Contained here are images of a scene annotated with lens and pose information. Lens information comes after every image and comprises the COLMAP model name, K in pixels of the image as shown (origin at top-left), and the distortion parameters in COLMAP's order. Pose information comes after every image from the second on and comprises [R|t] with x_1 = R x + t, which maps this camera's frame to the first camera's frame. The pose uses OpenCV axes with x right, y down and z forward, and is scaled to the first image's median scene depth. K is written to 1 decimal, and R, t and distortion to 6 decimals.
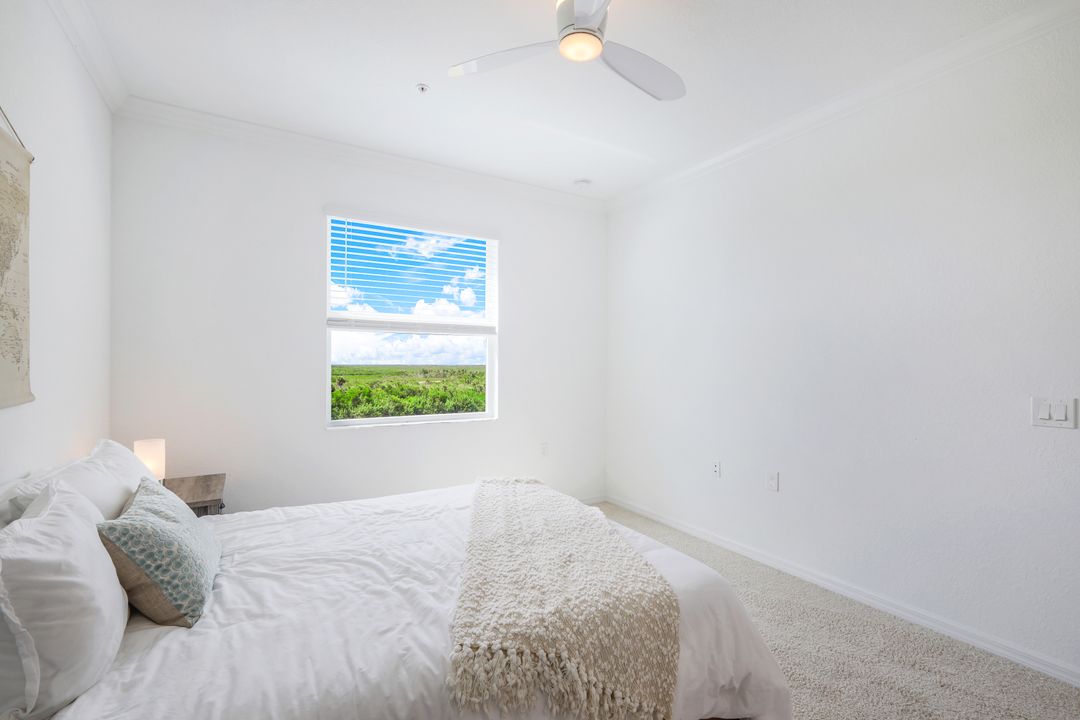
lens RADIAL K [[477.7, 0, 541.6], [0, 477.7, 357.5], [0, 0, 1]] dist [0.001243, -0.000170]
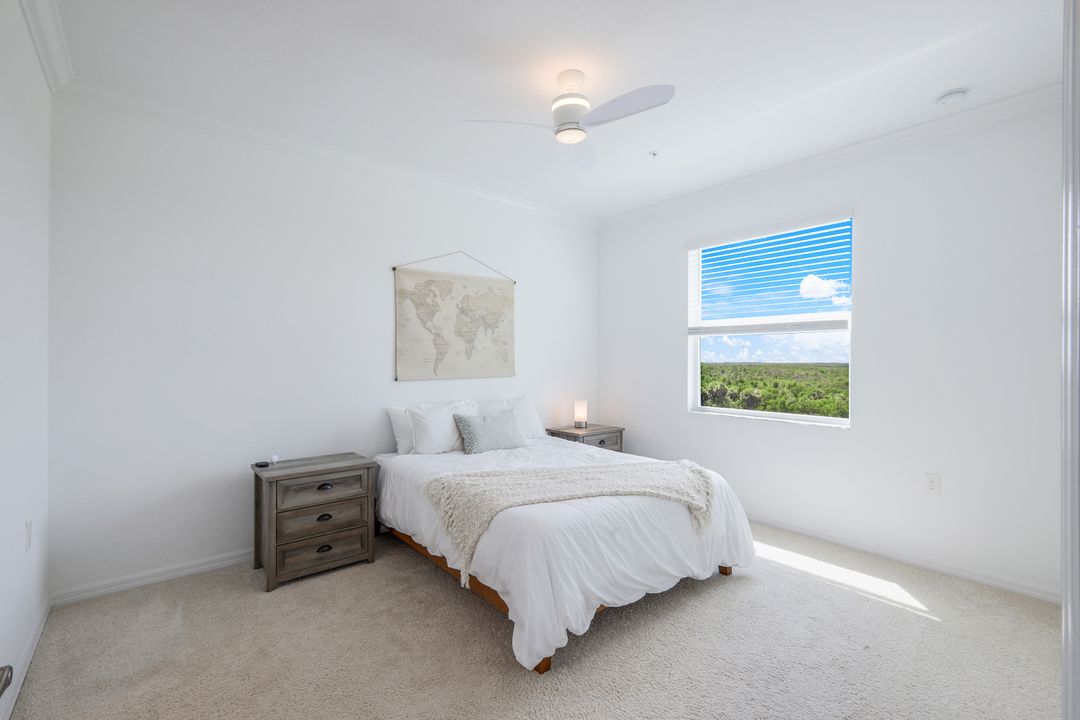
lens RADIAL K [[477.7, 0, 541.6], [0, 477.7, 357.5], [0, 0, 1]] dist [0.001243, -0.000170]
pose [[0.172425, -0.011387, -0.984957, 0.754214], [0.011096, 0.999892, -0.009618, 0.008333], [0.984960, -0.009270, 0.172532, 0.347762]]
